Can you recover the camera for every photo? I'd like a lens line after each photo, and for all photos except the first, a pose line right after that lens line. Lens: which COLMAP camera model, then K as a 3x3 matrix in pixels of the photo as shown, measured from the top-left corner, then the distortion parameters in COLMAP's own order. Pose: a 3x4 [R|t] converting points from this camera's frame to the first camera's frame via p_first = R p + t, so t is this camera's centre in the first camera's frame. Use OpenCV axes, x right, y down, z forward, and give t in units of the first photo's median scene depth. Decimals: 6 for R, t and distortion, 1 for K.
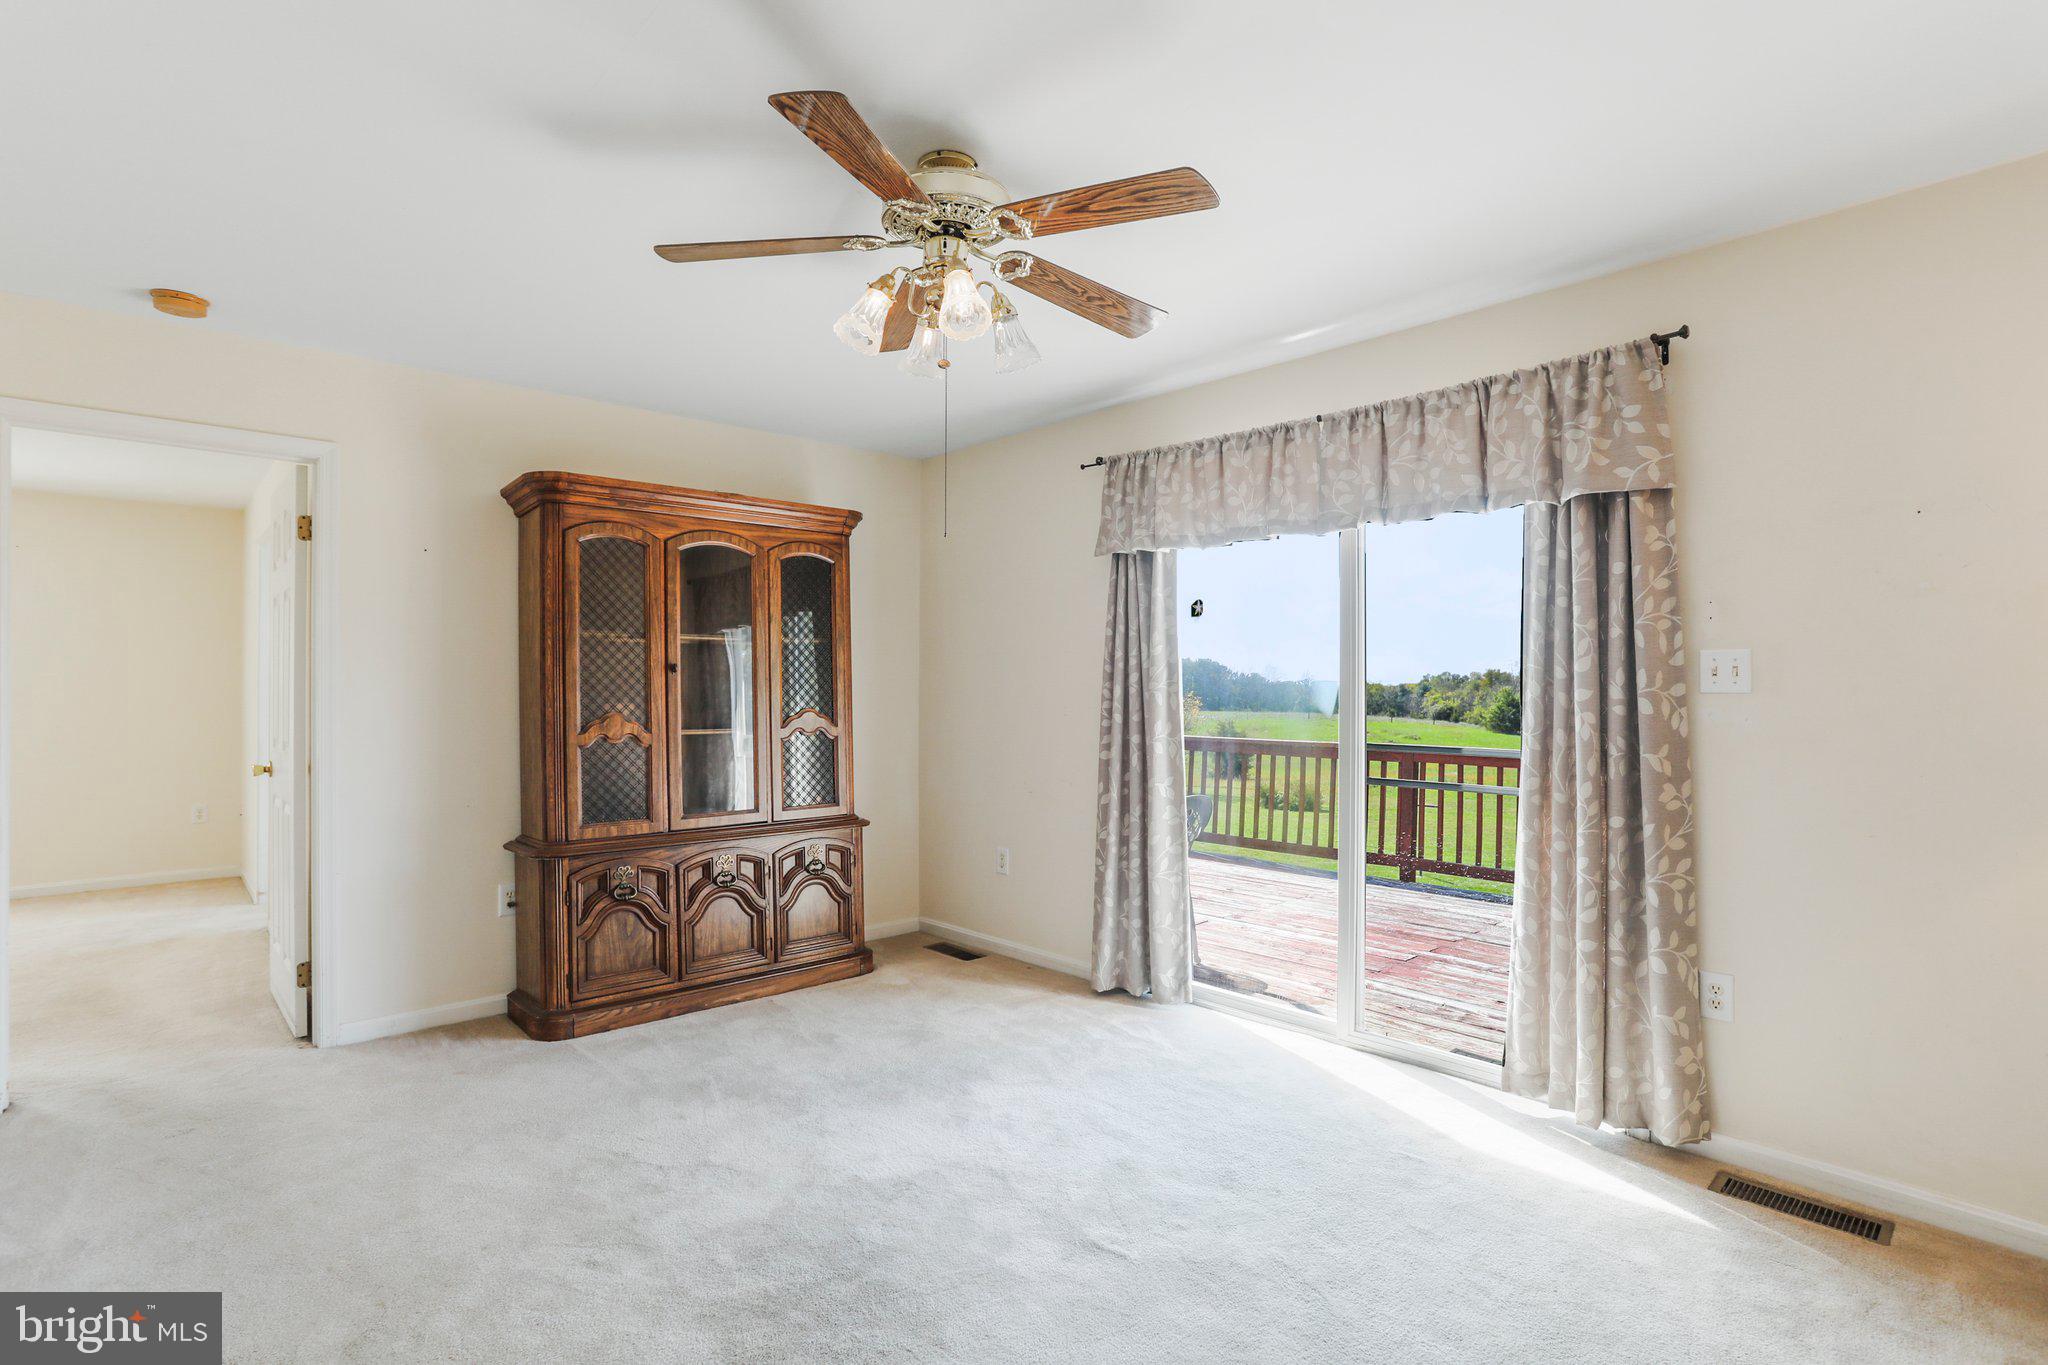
lens RADIAL K [[1025.5, 0, 1022.0], [0, 1025.5, 678.5], [0, 0, 1]] dist [-0.057244, 0.031600]
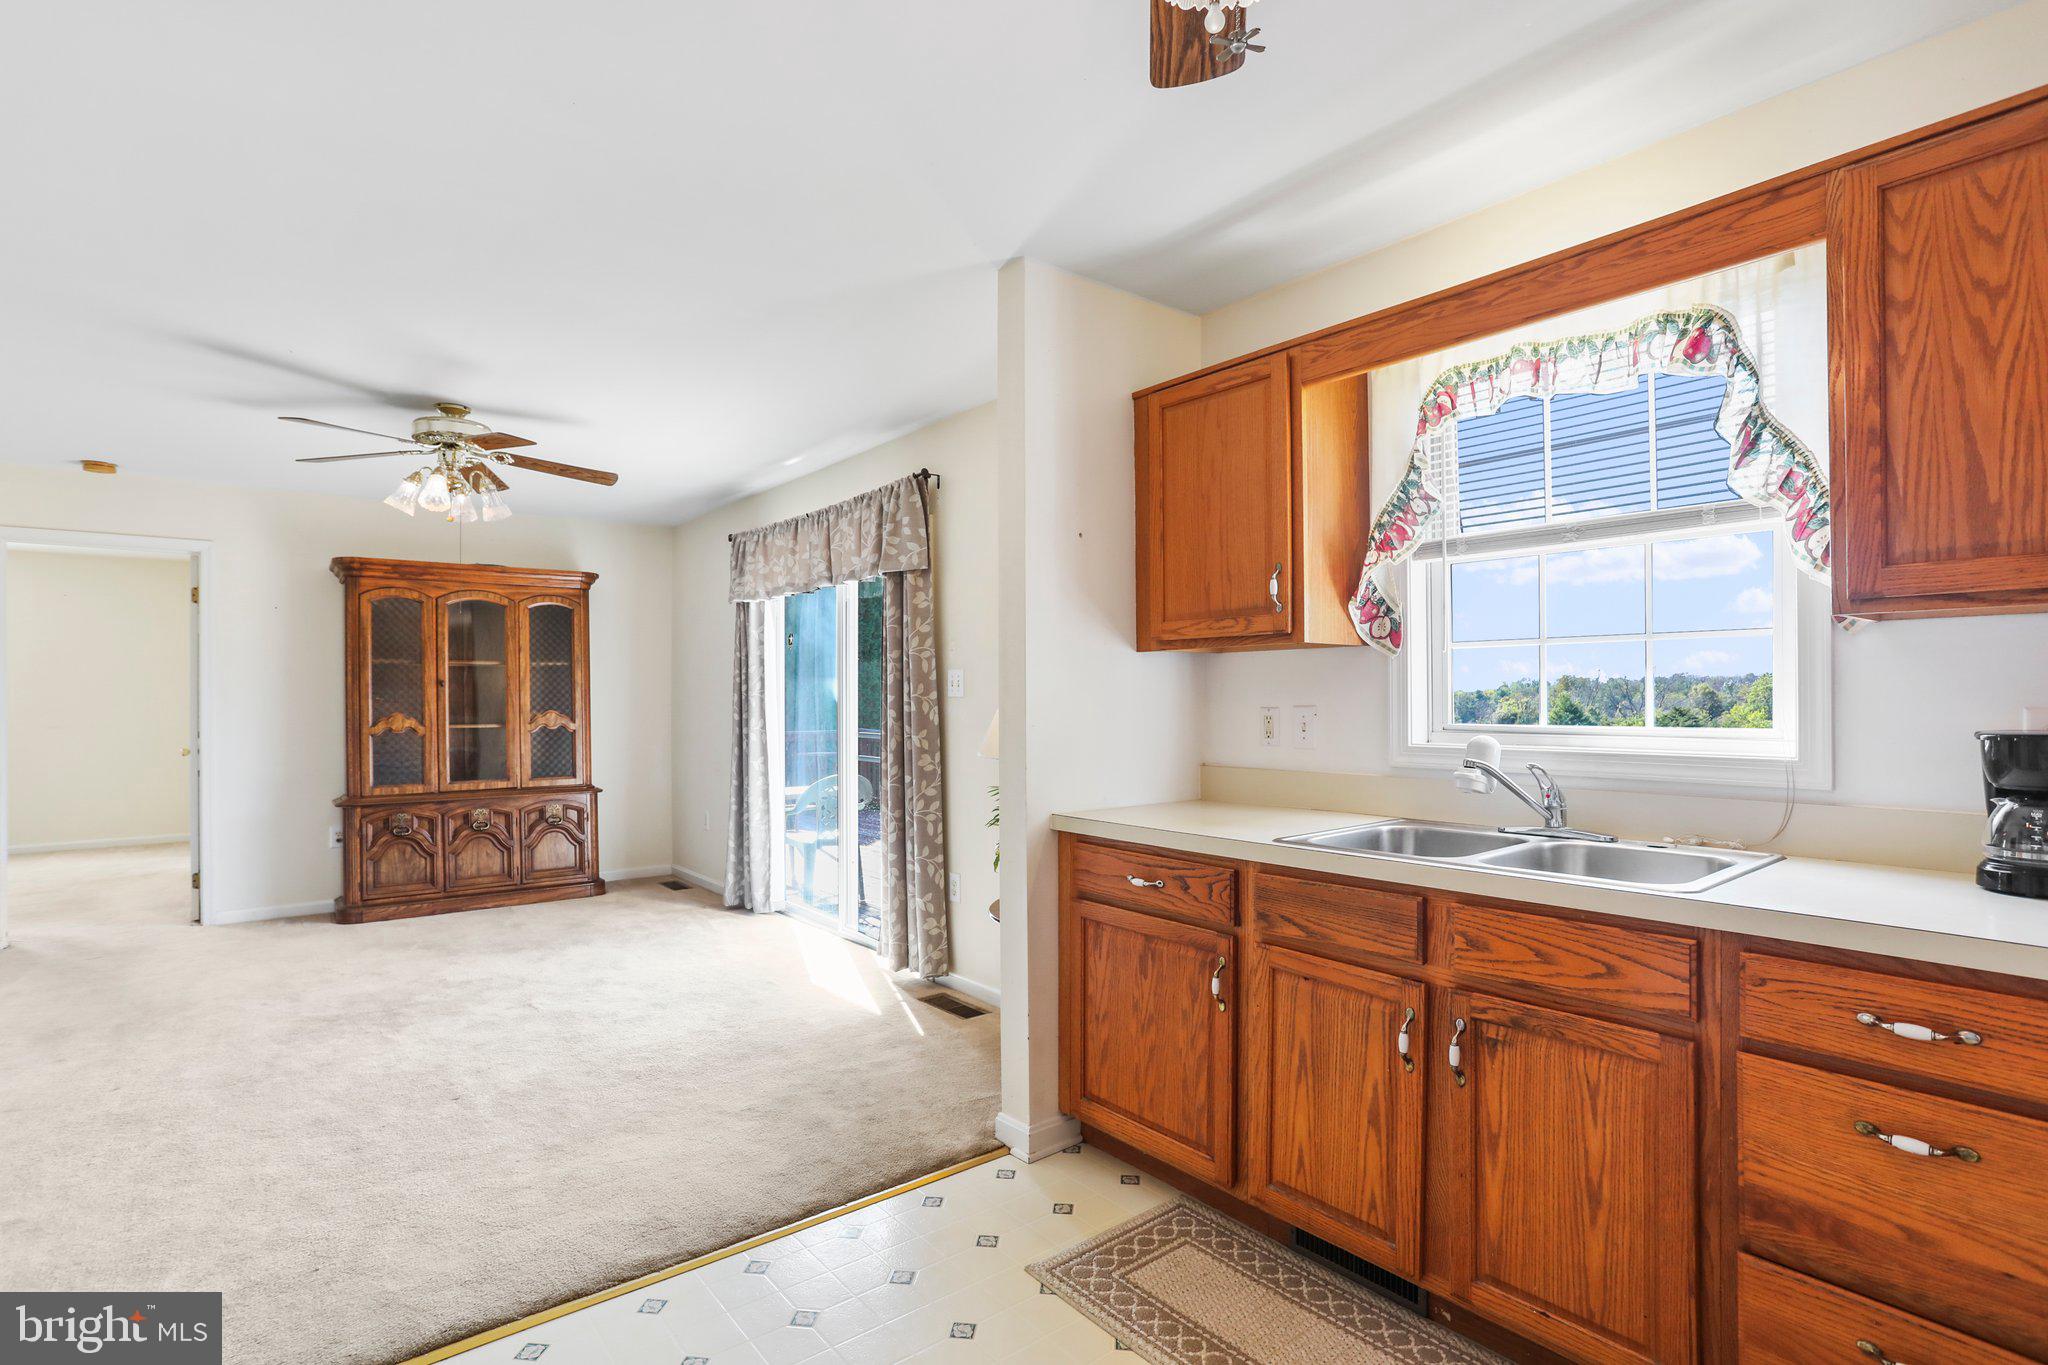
lens RADIAL K [[1012.0, 0, 1027.7], [0, 1012.0, 687.3], [0, 0, 1]] dist [-0.063084, 0.030742]
pose [[0.997612, -0.004715, -0.068913, 0.830039], [0.004777, 0.999988, 0.000735, -0.001845], [0.068909, -0.001063, 0.997622, -0.534870]]
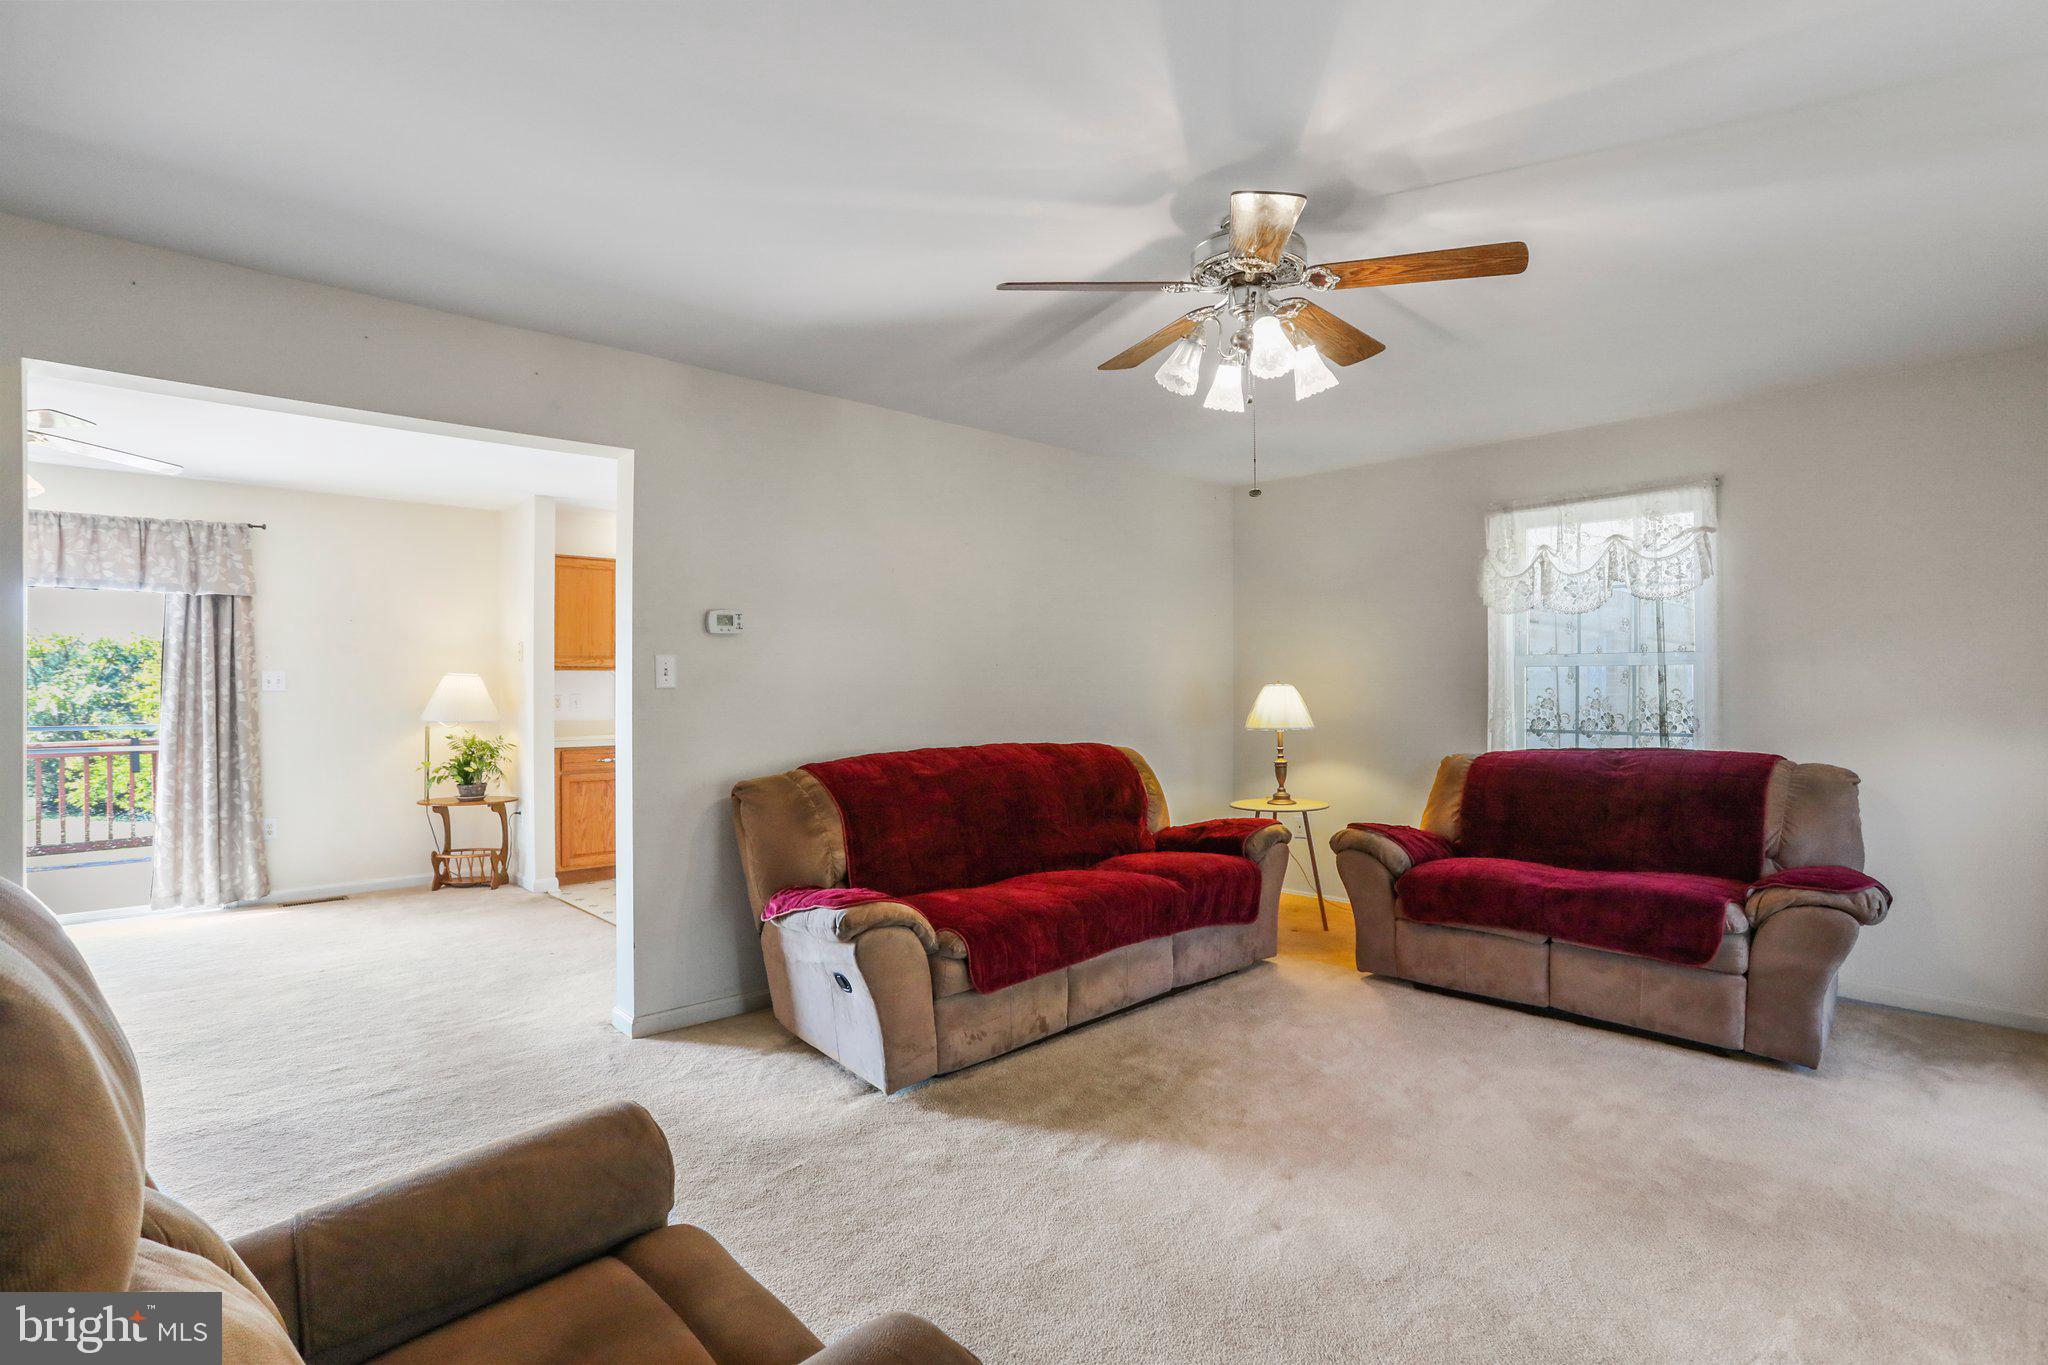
lens RADIAL K [[1012.0, 0, 1027.7], [0, 1012.0, 687.3], [0, 0, 1]] dist [-0.063084, 0.030742]
pose [[-0.012450, 0.000158, 0.999922, -1.341621], [-0.008813, 0.999961, -0.000268, -0.007578], [-0.999884, -0.008815, -0.012448, -0.572046]]
